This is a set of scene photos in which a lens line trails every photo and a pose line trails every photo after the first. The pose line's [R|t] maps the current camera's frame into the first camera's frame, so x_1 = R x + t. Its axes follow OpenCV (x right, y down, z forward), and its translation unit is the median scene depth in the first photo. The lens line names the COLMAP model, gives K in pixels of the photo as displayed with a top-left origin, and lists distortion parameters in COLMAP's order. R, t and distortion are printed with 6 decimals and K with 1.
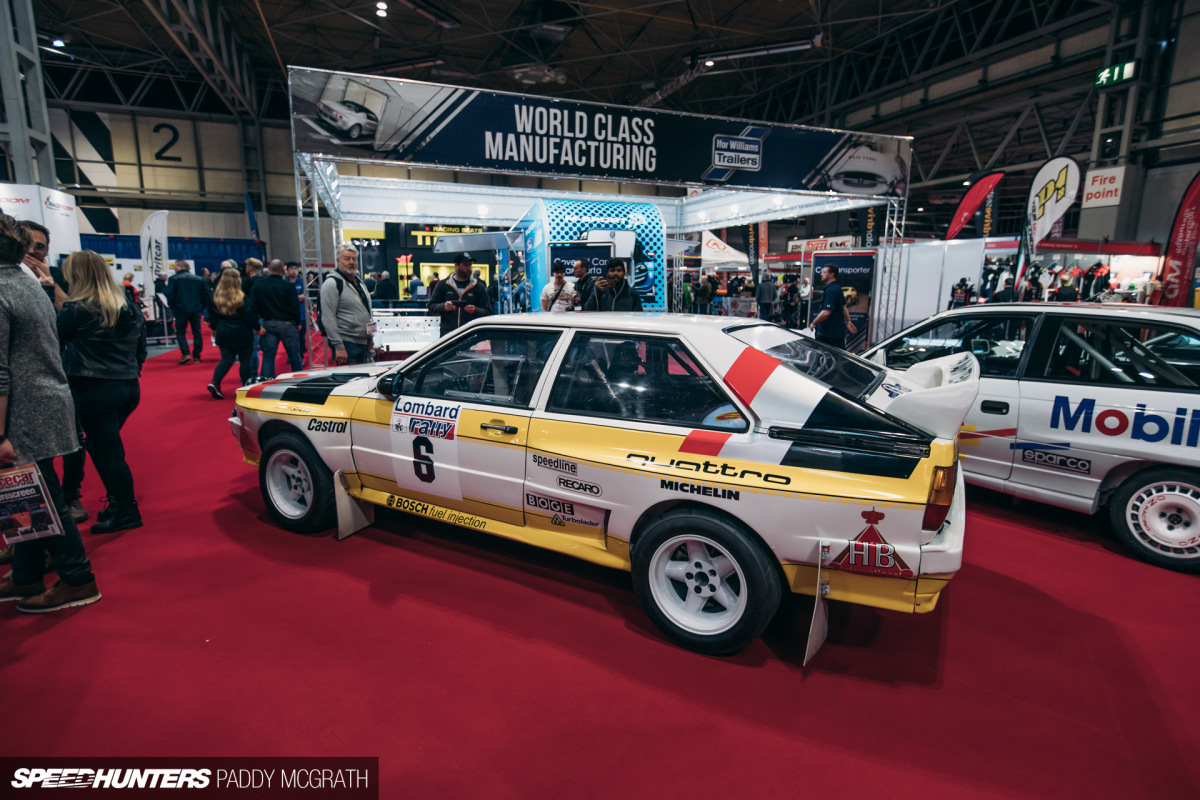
lens RADIAL K [[665.9, 0, 603.3], [0, 665.9, 404.3], [0, 0, 1]] dist [-0.004747, 0.000969]
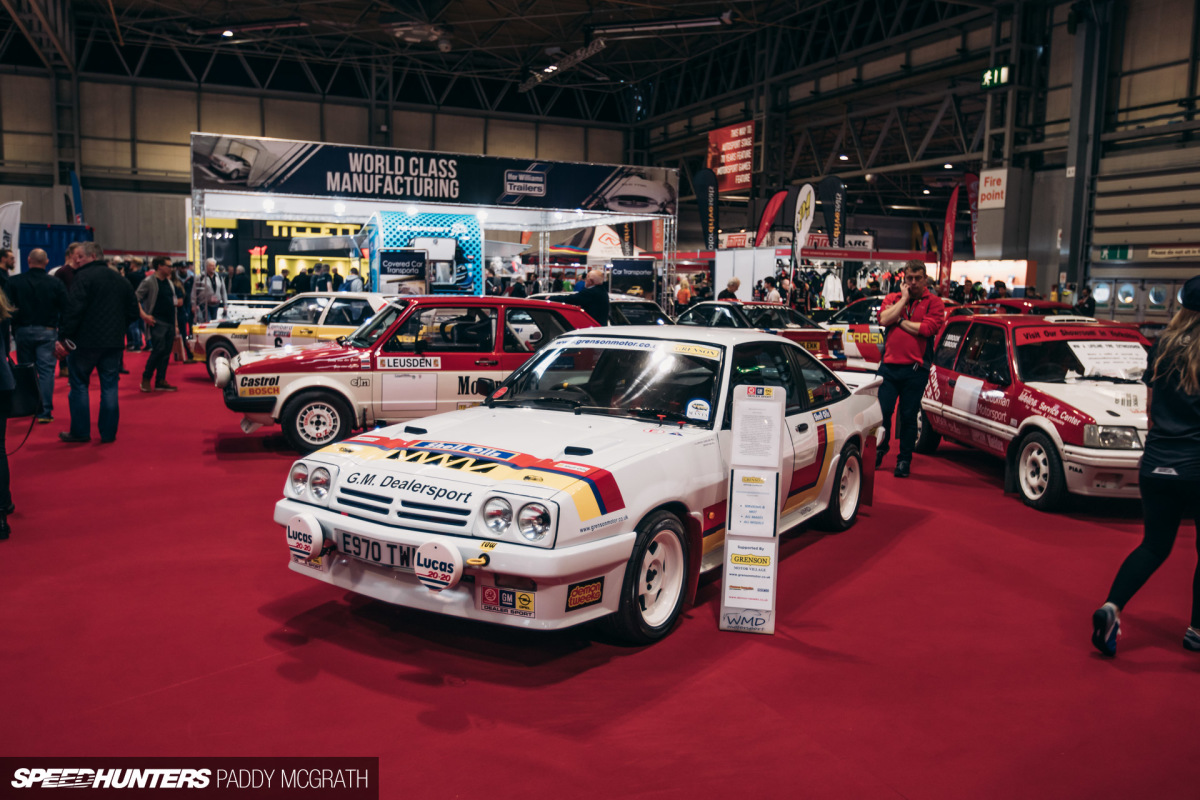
lens RADIAL K [[1024.8, 0, 597.6], [0, 1024.8, 392.3], [0, 0, 1]] dist [-0.003816, -0.011255]
pose [[0.999035, 0.008845, 0.043025, 0.165506], [-0.005761, 0.997439, -0.071295, 0.110824], [-0.043545, 0.070978, 0.996527, -0.623442]]
